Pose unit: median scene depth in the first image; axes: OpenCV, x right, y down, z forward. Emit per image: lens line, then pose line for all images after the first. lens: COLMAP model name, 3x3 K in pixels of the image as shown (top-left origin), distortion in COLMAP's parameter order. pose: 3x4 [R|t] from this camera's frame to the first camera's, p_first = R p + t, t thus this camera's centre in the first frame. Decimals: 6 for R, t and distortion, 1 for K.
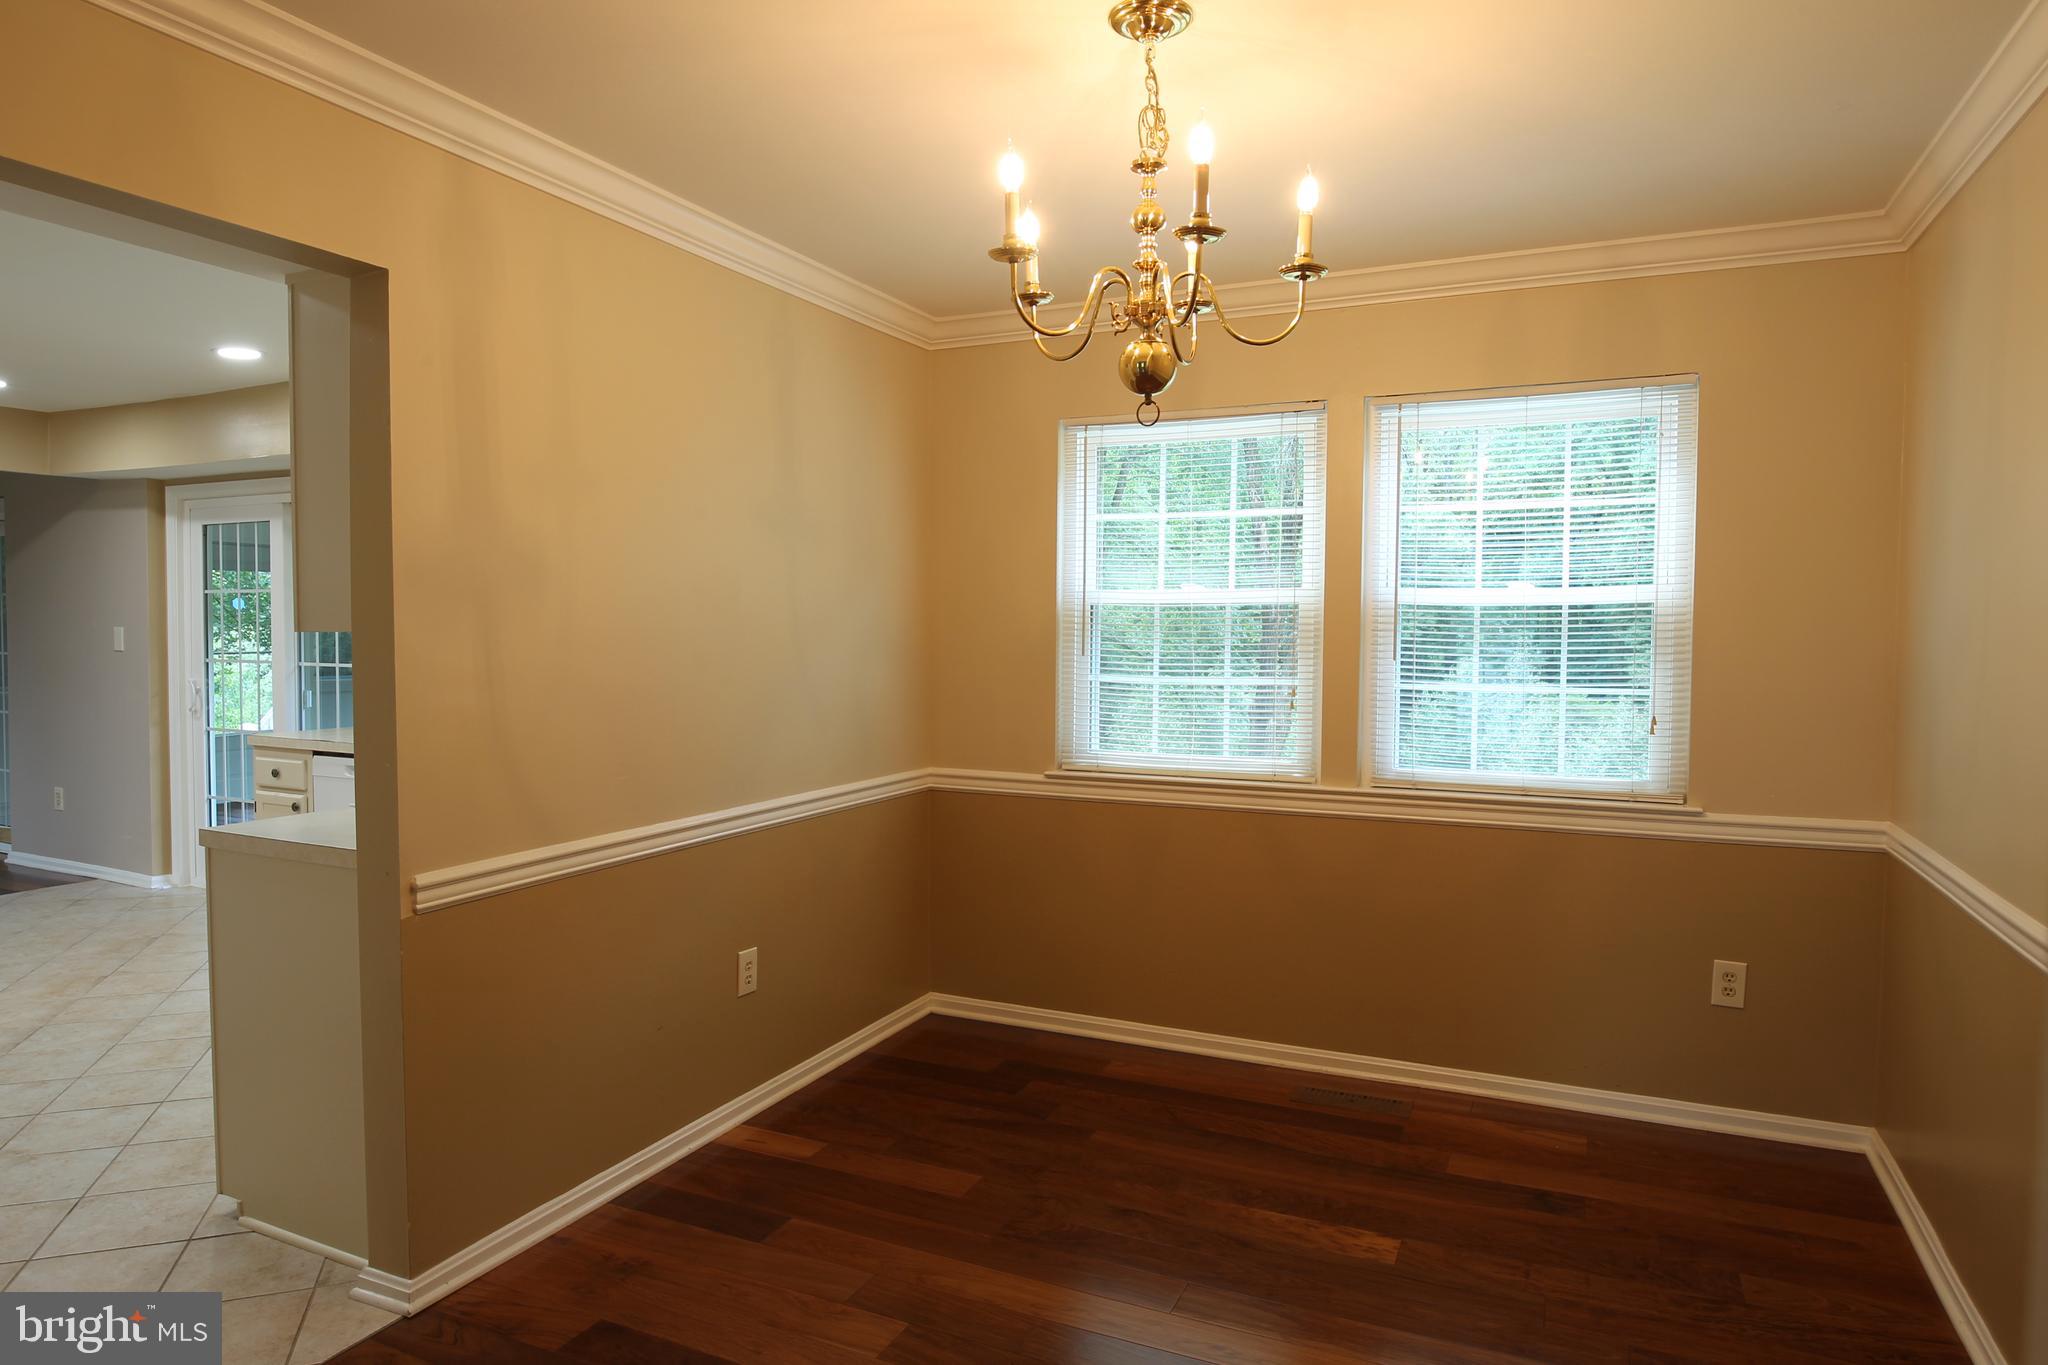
lens RADIAL K [[1207.3, 0, 1020.2], [0, 1207.3, 676.6], [0, 0, 1]] dist [-0.037231, -0.000824]
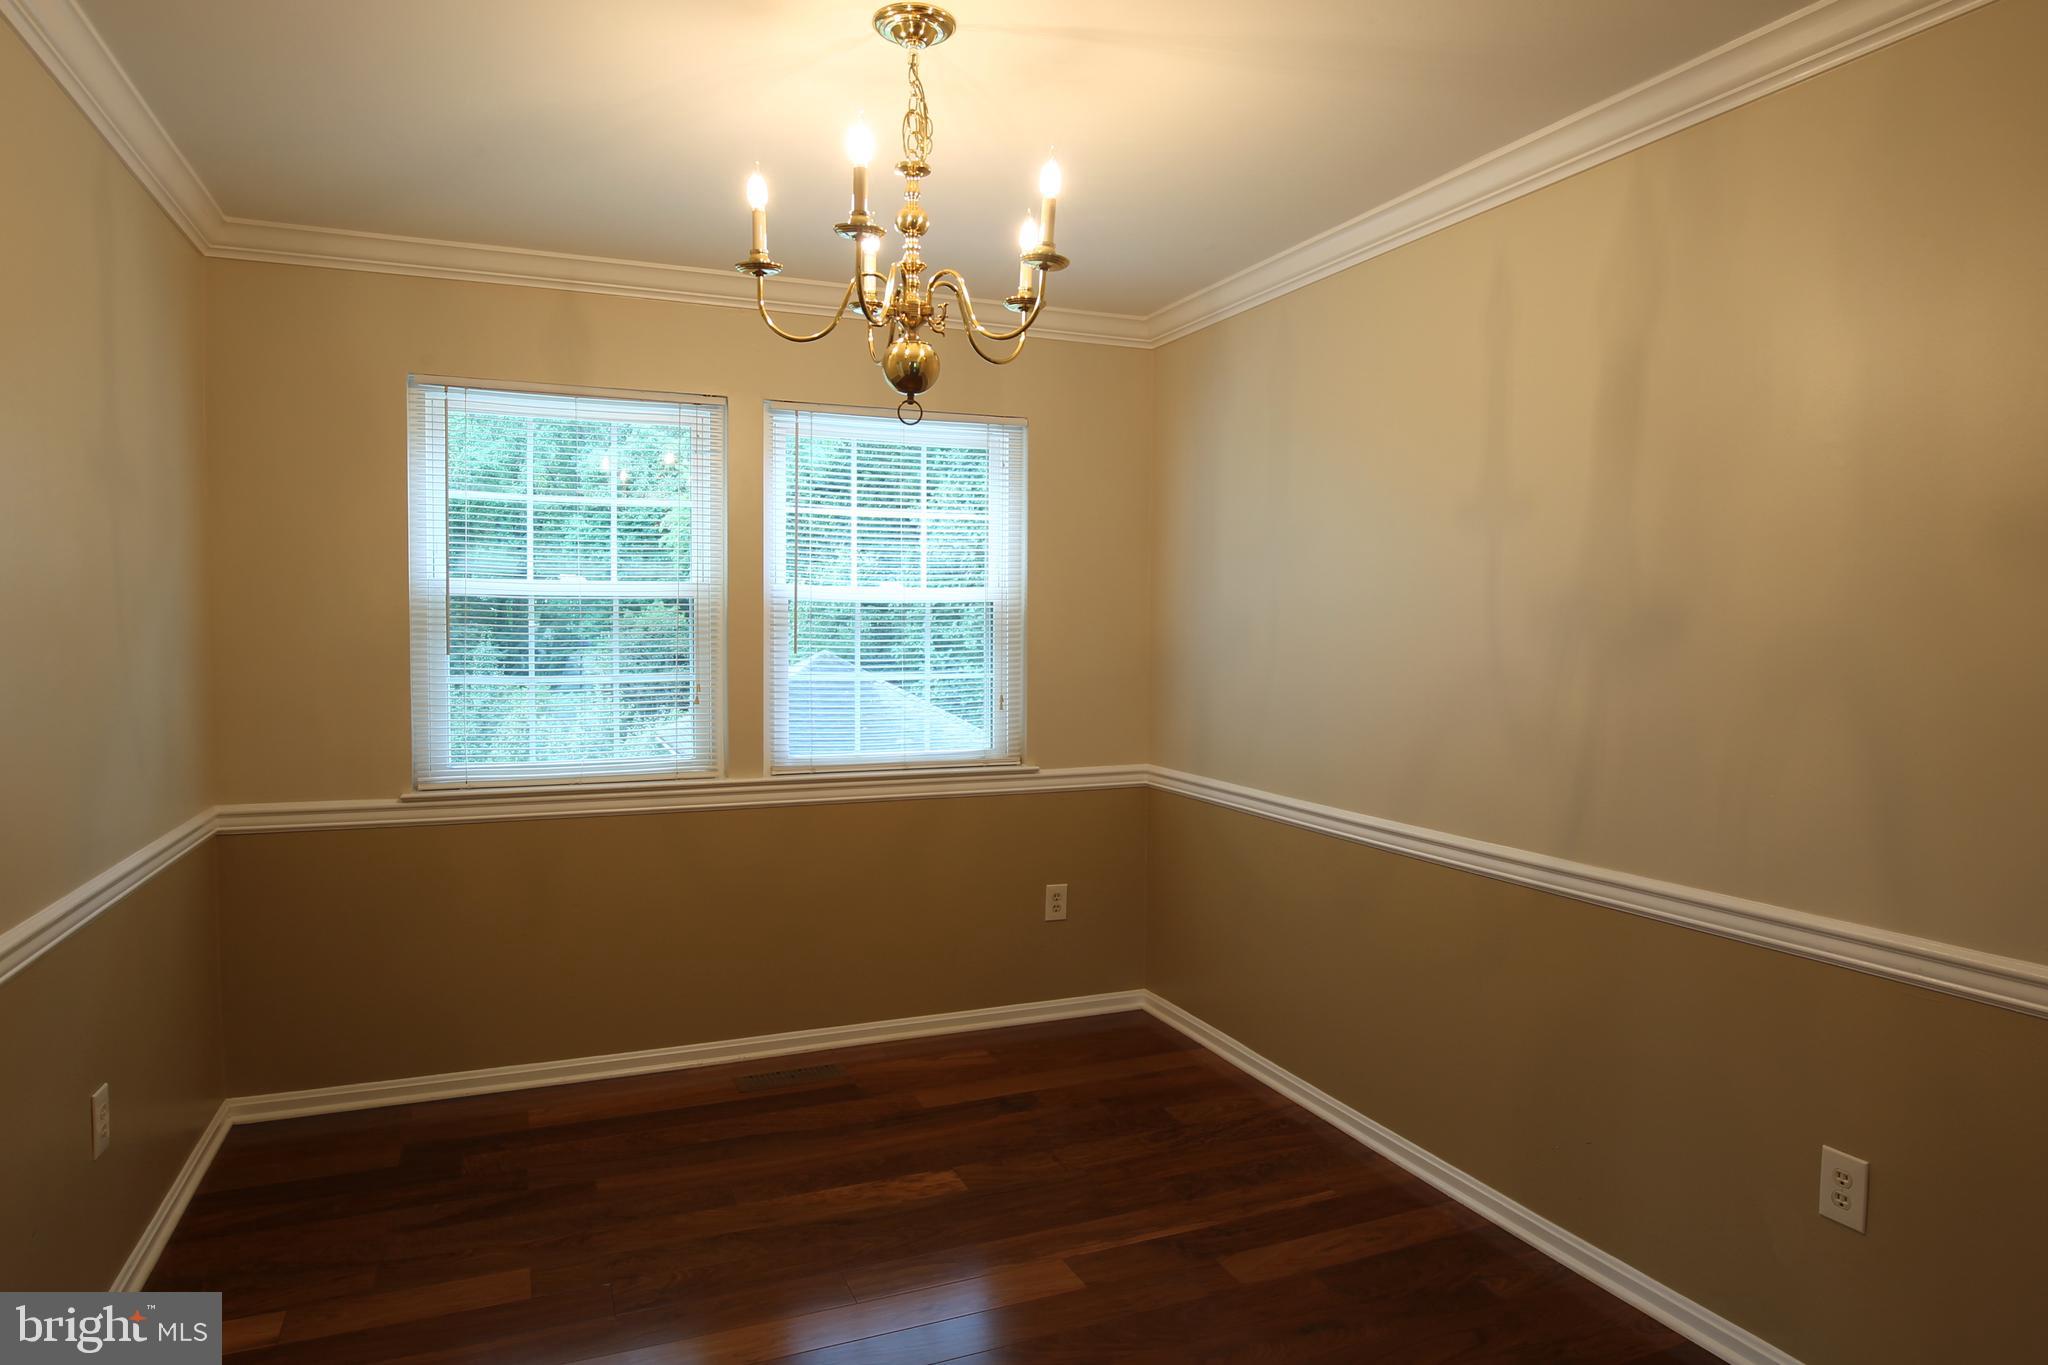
lens RADIAL K [[1207.3, 0, 1020.2], [0, 1207.3, 676.6], [0, 0, 1]] dist [-0.037231, -0.000824]
pose [[0.668446, -0.031784, 0.743081, -0.381283], [0.027757, 0.999457, 0.017780, -0.007105], [-0.743242, 0.008741, 0.668965, 0.161781]]
